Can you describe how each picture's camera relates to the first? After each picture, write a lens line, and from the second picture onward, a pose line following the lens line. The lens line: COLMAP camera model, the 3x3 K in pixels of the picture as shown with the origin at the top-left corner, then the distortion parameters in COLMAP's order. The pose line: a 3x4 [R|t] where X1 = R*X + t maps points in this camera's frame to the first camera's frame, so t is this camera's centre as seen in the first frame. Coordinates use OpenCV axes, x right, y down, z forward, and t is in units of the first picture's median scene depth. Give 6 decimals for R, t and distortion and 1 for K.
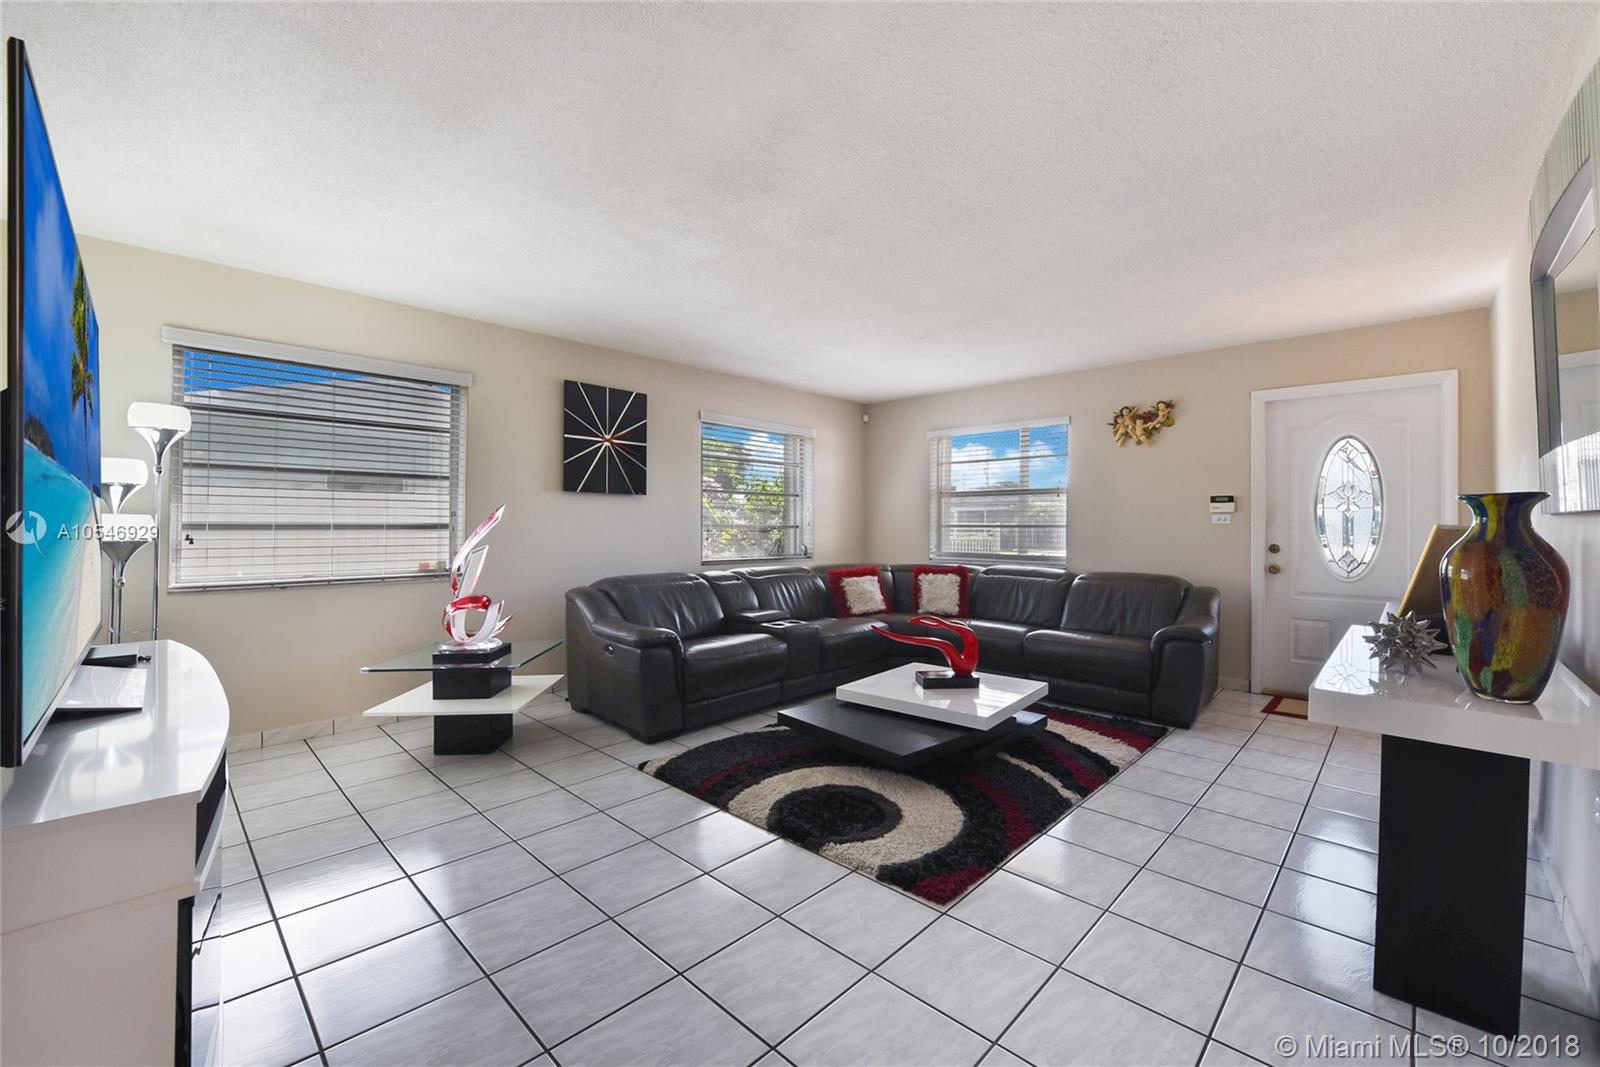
lens RADIAL K [[639.5, 0, 800.8], [0, 639.5, 529.6], [0, 0, 1]] dist [-0.012168, -0.002326]
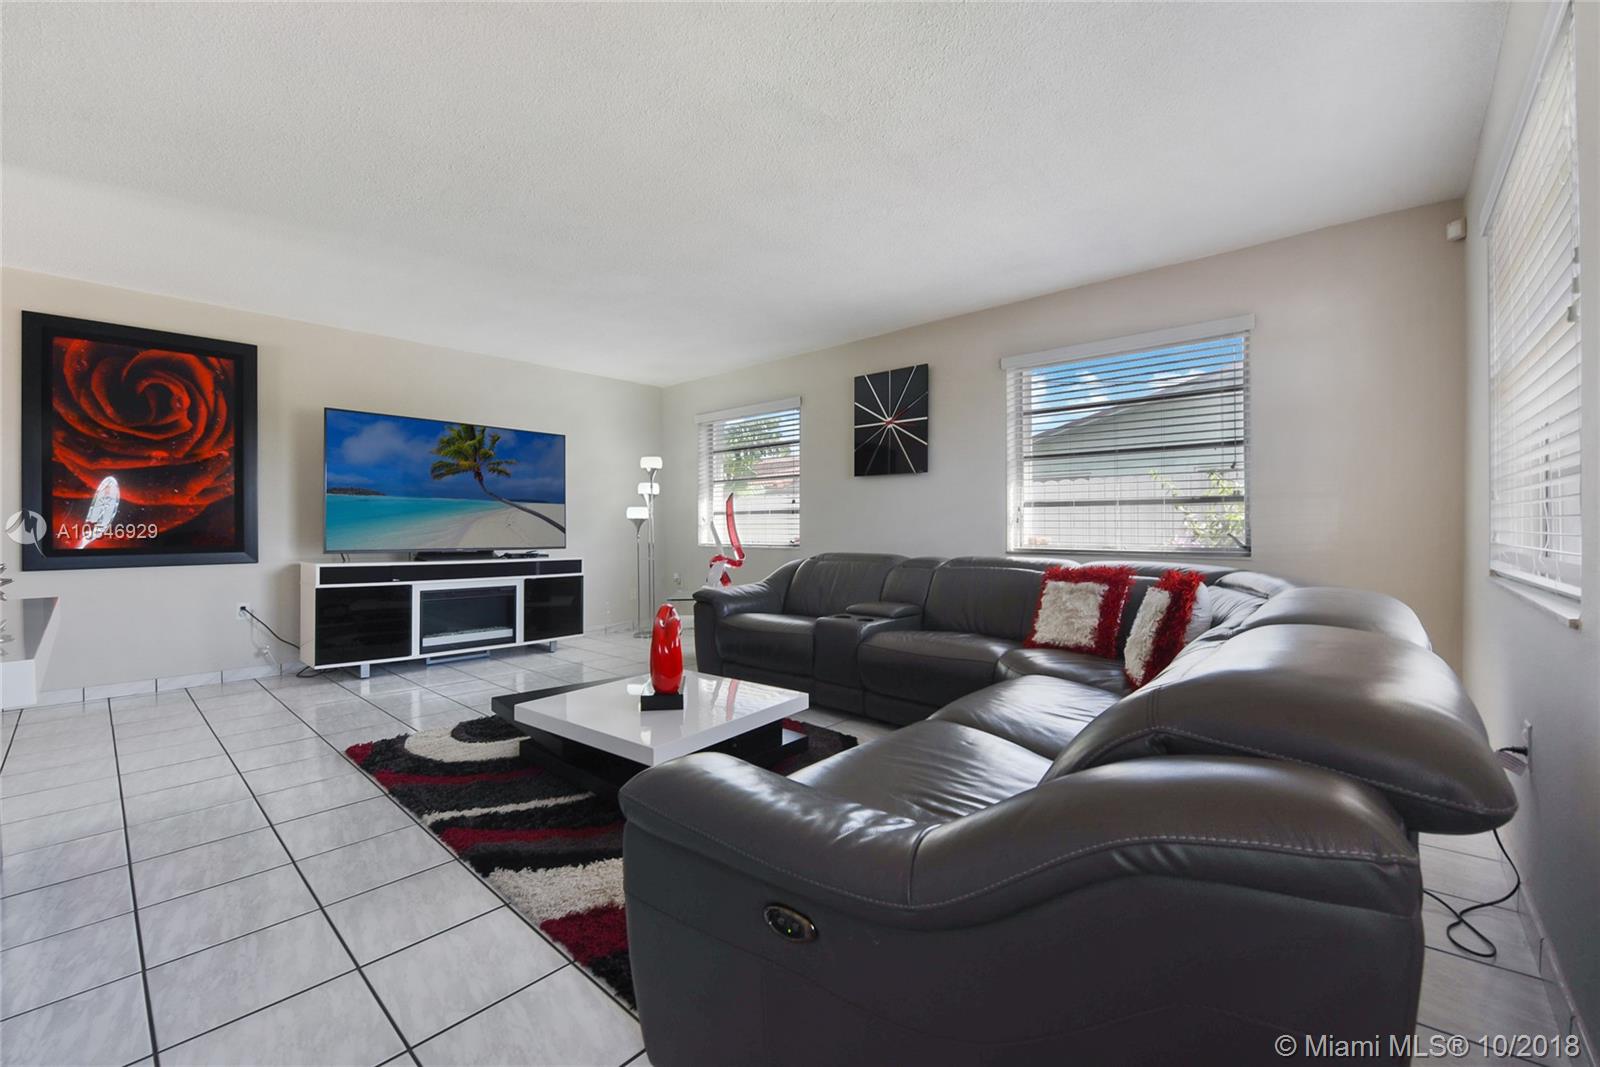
lens RADIAL K [[639.5, 0, 801.1], [0, 639.5, 534.8], [0, 0, 1]] dist [-0.012168, -0.002326]
pose [[0.040558, 0.034973, -0.998565, 0.710373], [0.020638, 0.999145, 0.035832, 0.000493], [0.998964, -0.022061, 0.039802, 0.798374]]
